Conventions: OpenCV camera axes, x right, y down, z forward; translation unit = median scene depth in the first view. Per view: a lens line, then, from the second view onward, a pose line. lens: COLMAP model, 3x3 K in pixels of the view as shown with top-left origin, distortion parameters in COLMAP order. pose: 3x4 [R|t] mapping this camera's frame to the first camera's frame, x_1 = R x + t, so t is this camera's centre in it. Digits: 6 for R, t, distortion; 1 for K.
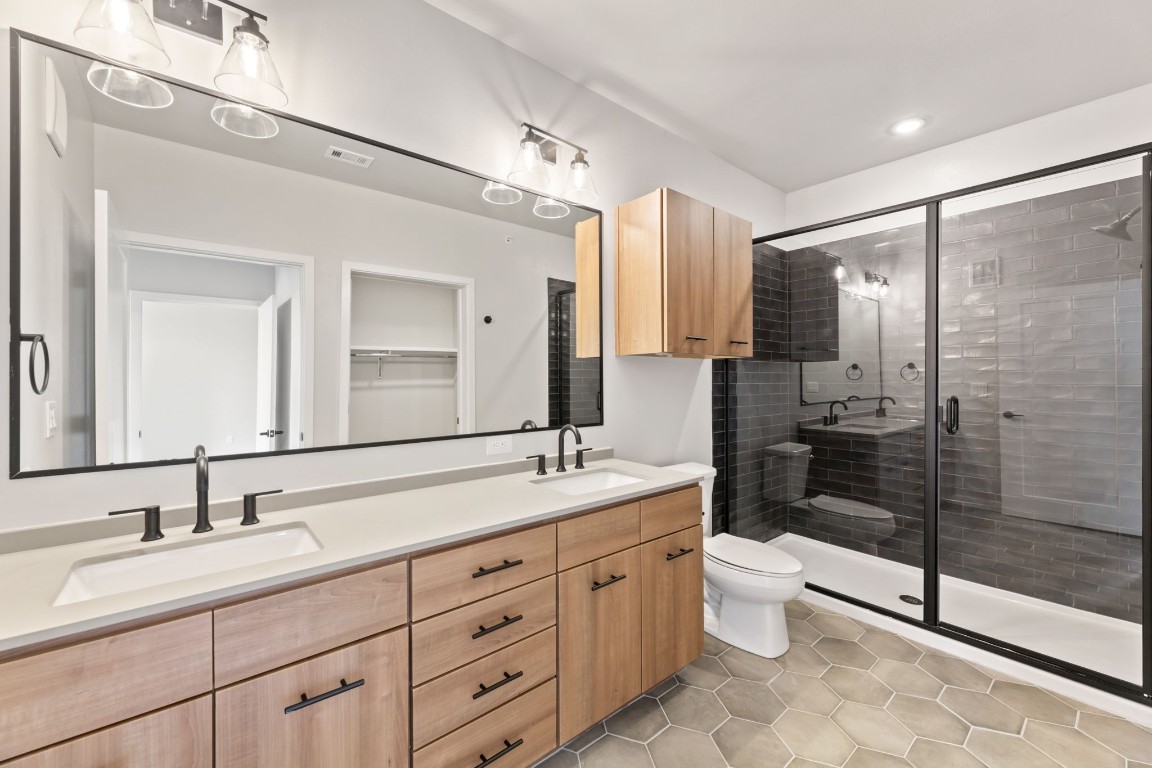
lens RADIAL K [[458.8, 0, 569.7], [0, 458.8, 378.3], [0, 0, 1]] dist [0.000927, 0.000056]
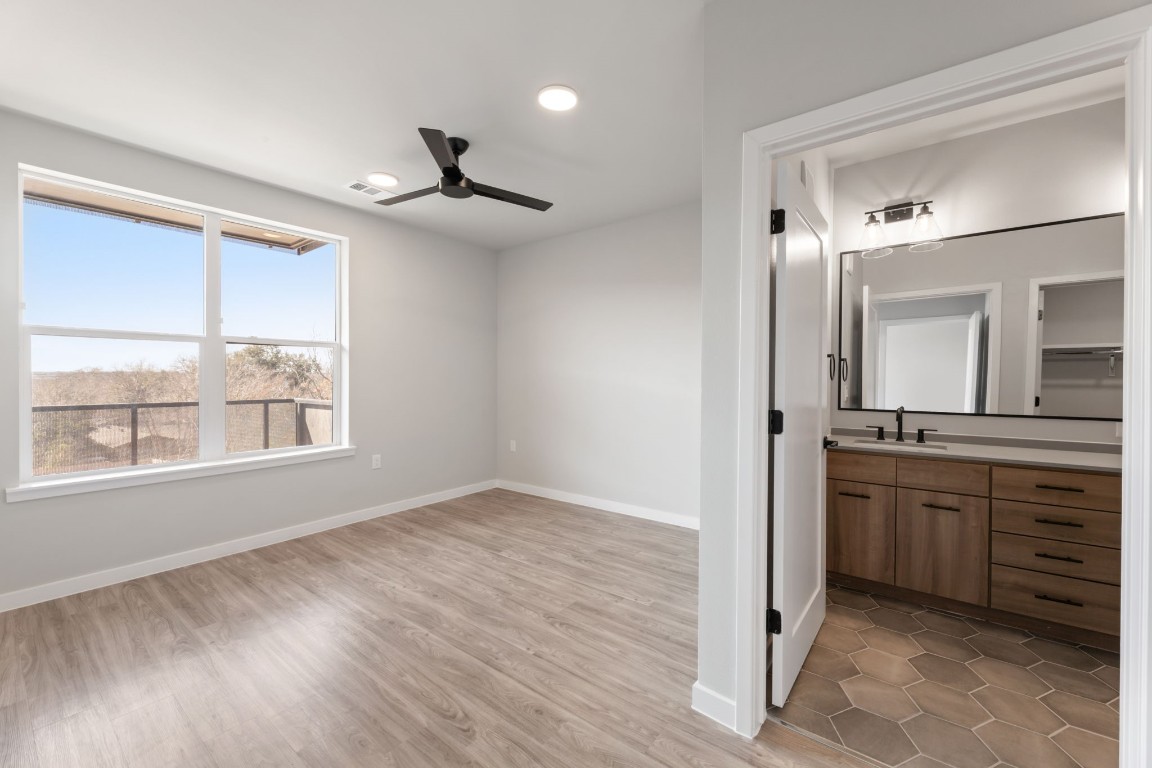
lens RADIAL K [[468.2, 0, 576.0], [0, 468.2, 384.0], [0, 0, 1]] dist [0.001759, 0.000280]
pose [[0.221345, 0.016611, -0.975054, 1.135341], [-0.002980, 0.999862, 0.016357, 0.012493], [0.975191, -0.000714, 0.221364, -1.110563]]
